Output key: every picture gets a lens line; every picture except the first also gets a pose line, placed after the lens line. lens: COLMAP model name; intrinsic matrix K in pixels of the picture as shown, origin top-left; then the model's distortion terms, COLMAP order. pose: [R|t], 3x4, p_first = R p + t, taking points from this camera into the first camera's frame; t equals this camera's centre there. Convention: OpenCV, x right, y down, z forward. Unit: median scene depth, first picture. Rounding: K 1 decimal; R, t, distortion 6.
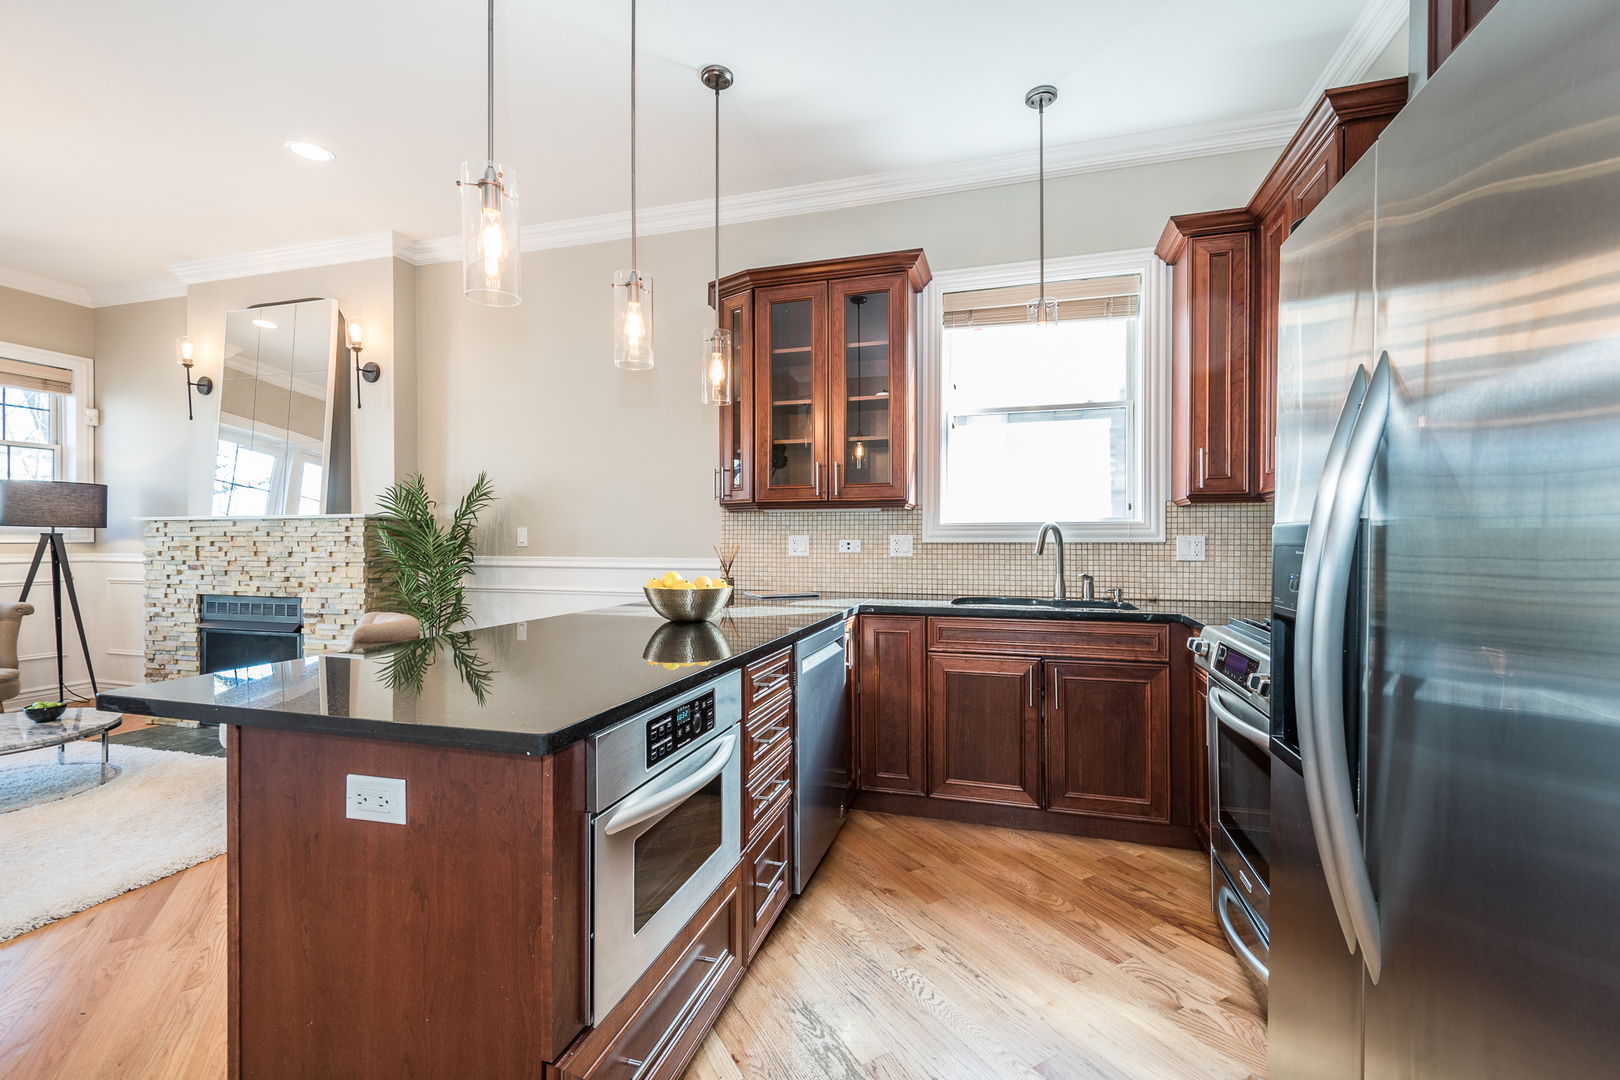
lens RADIAL K [[719.4, 0, 818.4], [0, 719.4, 539.5], [0, 0, 1]] dist [0.023271, -0.005114]
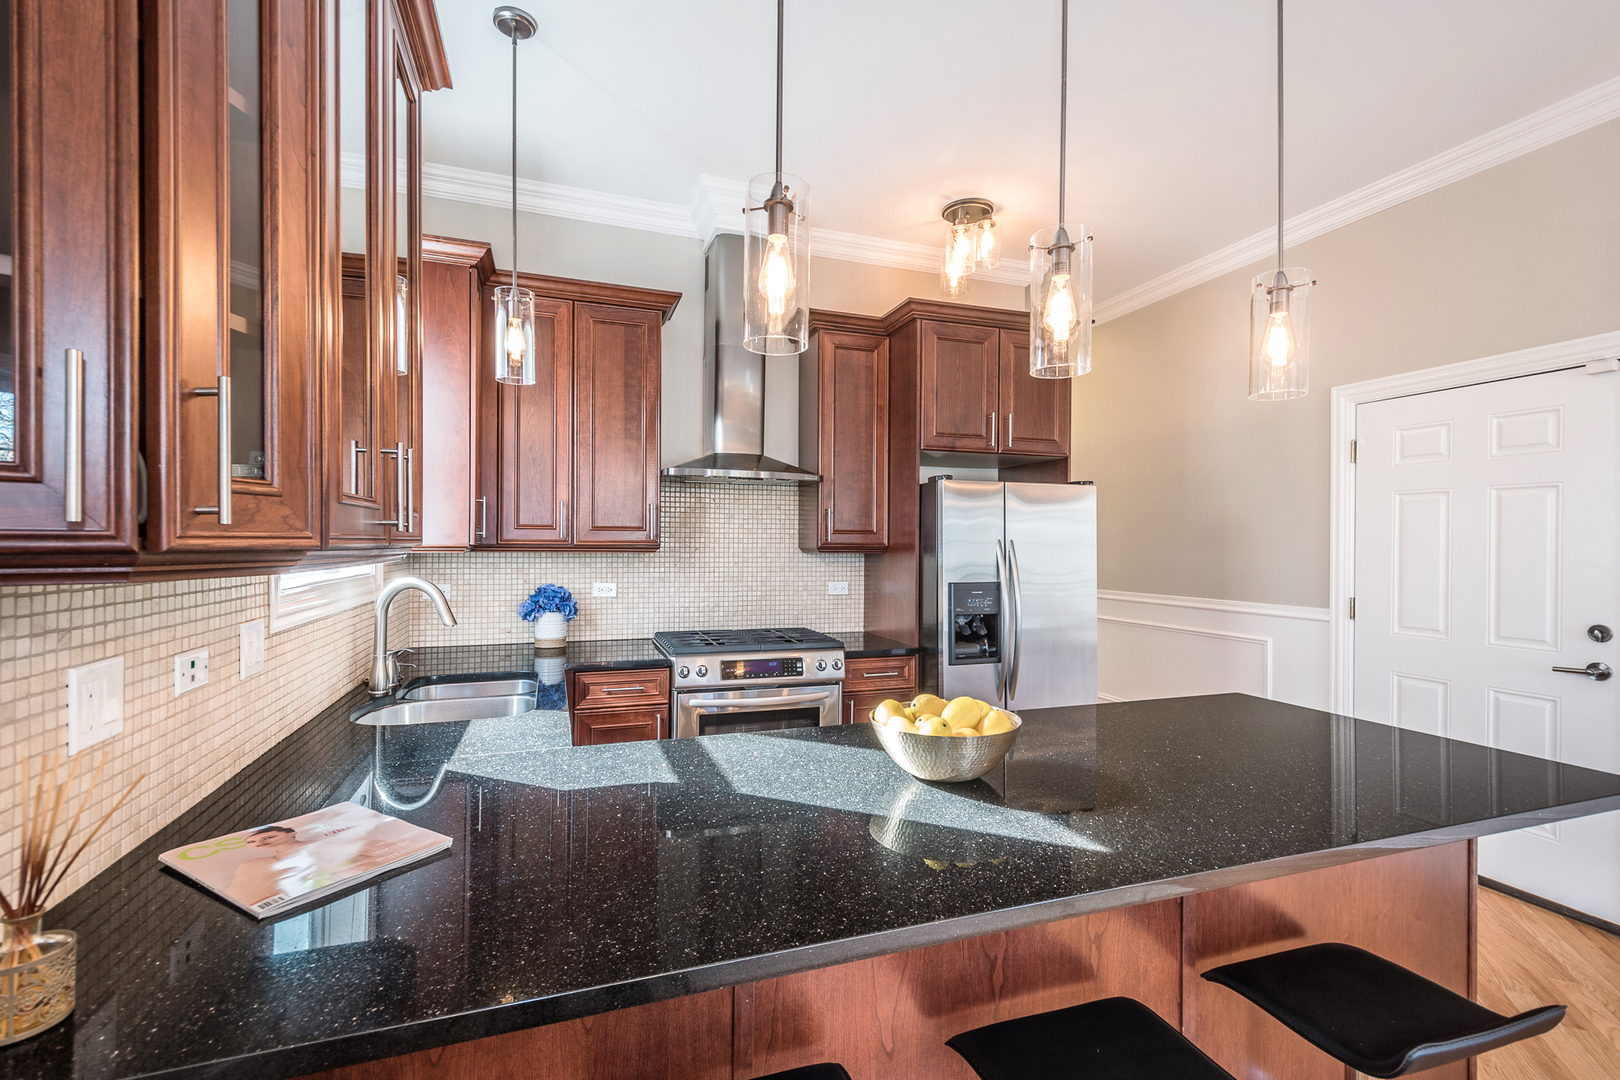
lens RADIAL K [[719.4, 0, 795.3], [0, 719.4, 544.6], [0, 0, 1]] dist [0.023271, -0.005114]
pose [[-0.589135, -0.004881, 0.808020, -0.332100], [-0.005203, 0.999984, 0.002248, -0.044112], [-0.808018, -0.002880, -0.589151, 0.832183]]
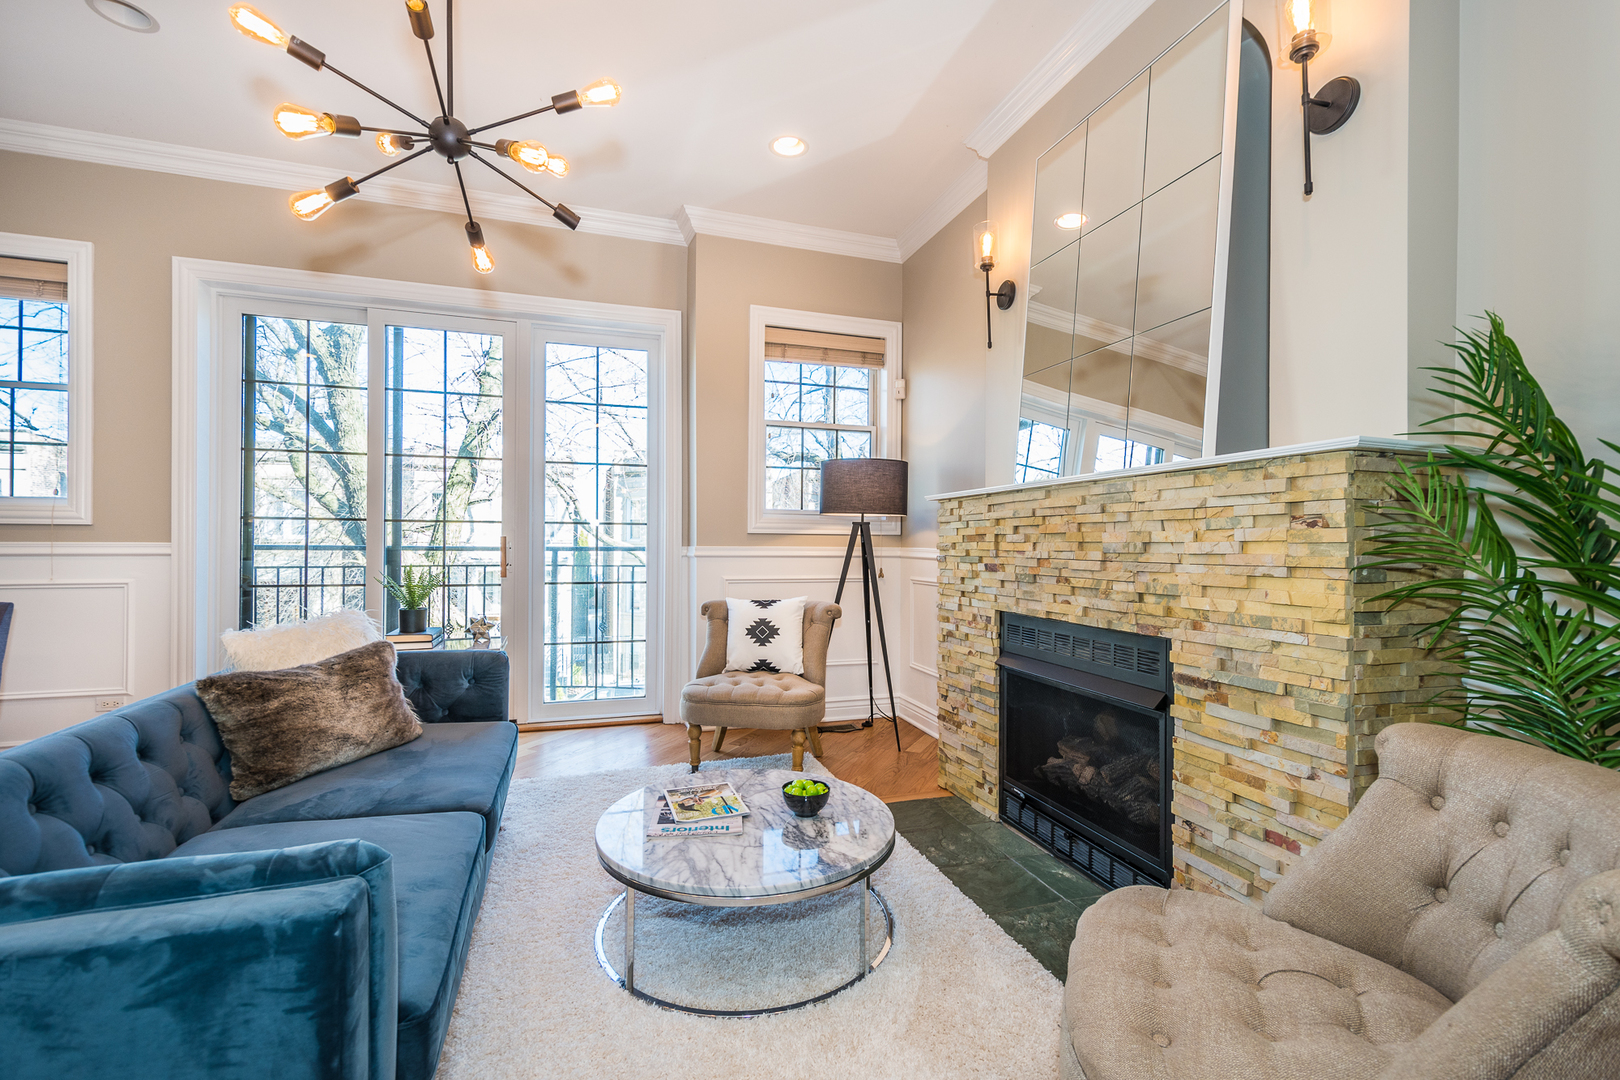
lens RADIAL K [[719.4, 0, 805.8], [0, 719.4, 540.1], [0, 0, 1]] dist [0.023271, -0.005114]
pose [[0.578508, -0.000878, -0.815676, -0.469906], [-0.006569, 0.999962, -0.005735, 0.020170], [0.815650, 0.008676, 0.578481, 0.541378]]
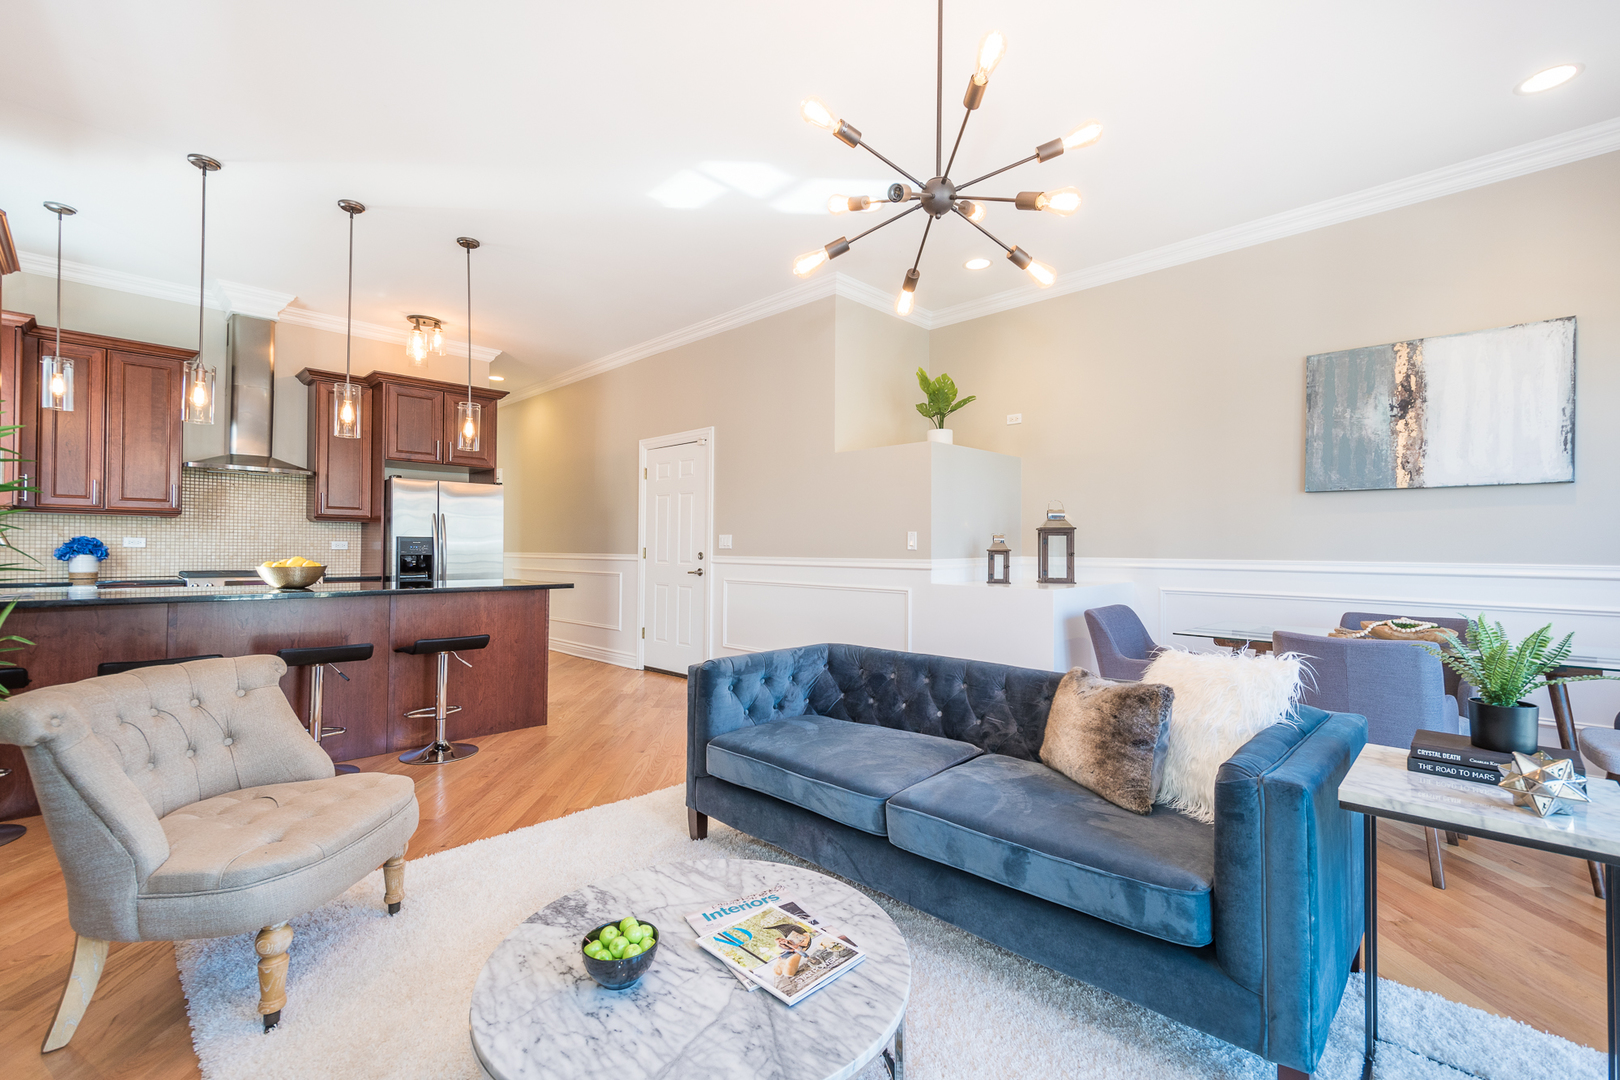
lens RADIAL K [[719.4, 0, 818.8], [0, 719.4, 540.5], [0, 0, 1]] dist [0.023271, -0.005114]
pose [[-0.887351, 0.001002, 0.461094, -1.098118], [-0.005205, 0.999912, -0.012189, 0.014299], [-0.461065, -0.013216, -0.887268, 1.073974]]
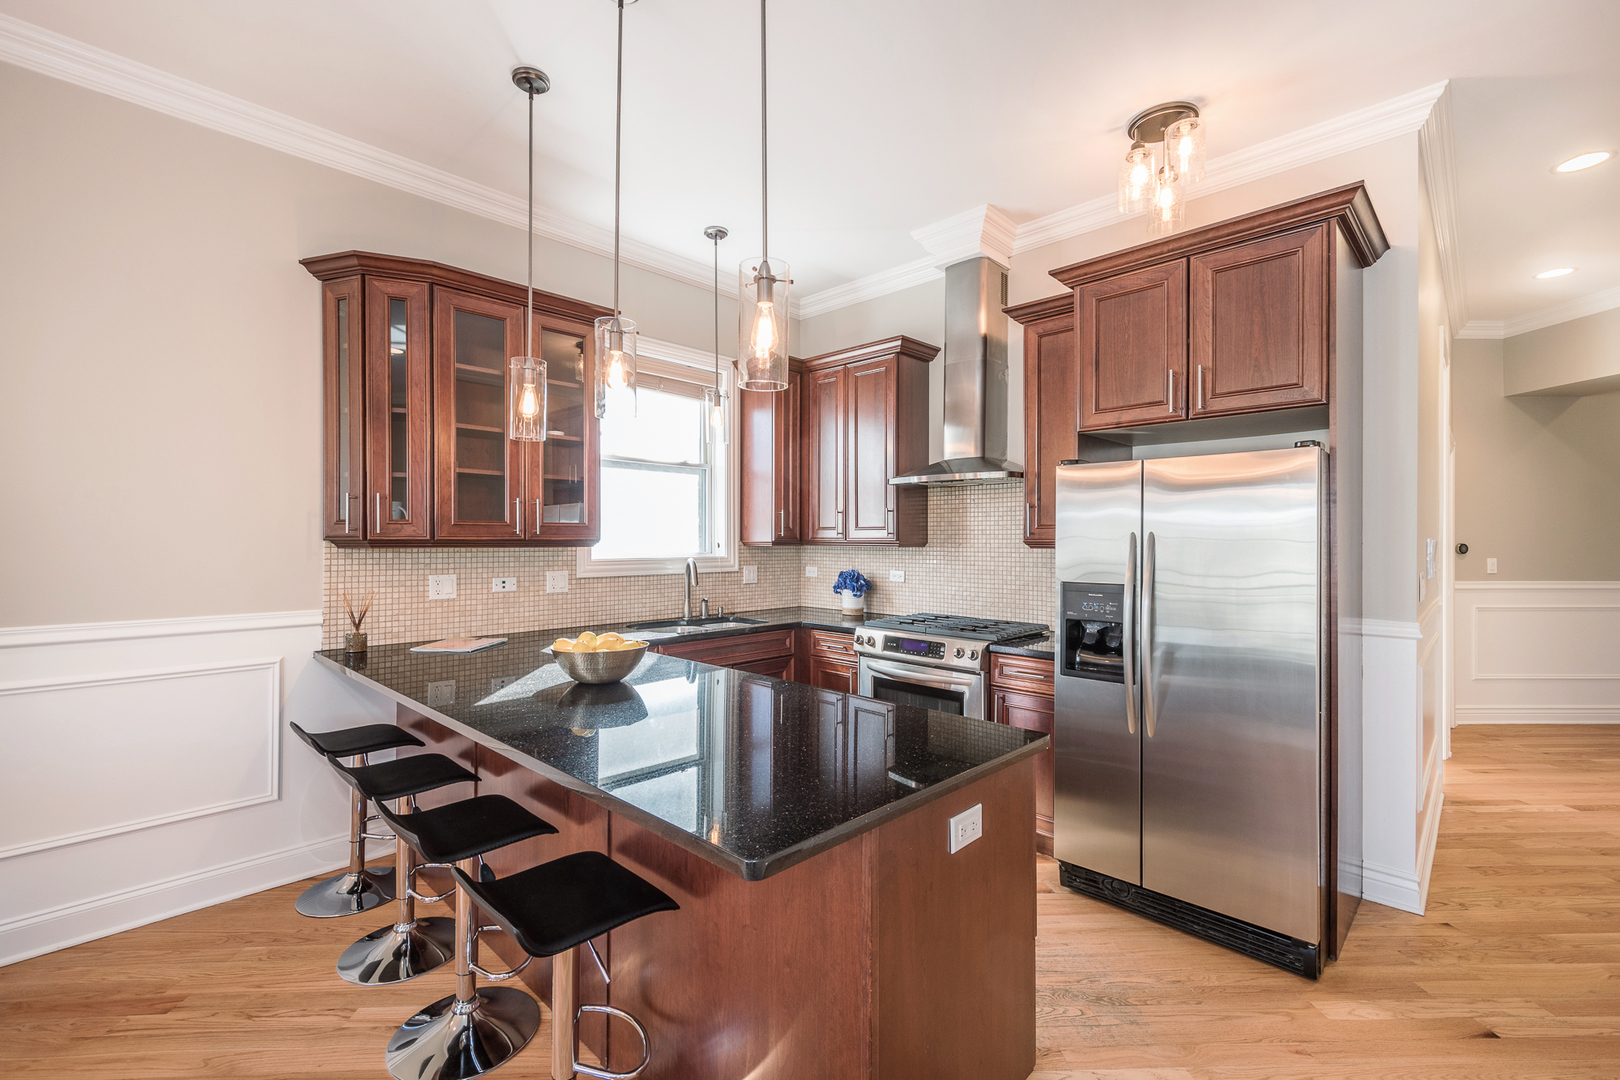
lens RADIAL K [[719.4, 0, 812.6], [0, 719.4, 538.8], [0, 0, 1]] dist [0.023271, -0.005114]
pose [[0.455688, 0.003170, 0.890134, -0.517527], [-0.000868, 0.999995, -0.003117, -0.040834], [-0.890139, 0.000648, 0.455689, 0.178264]]
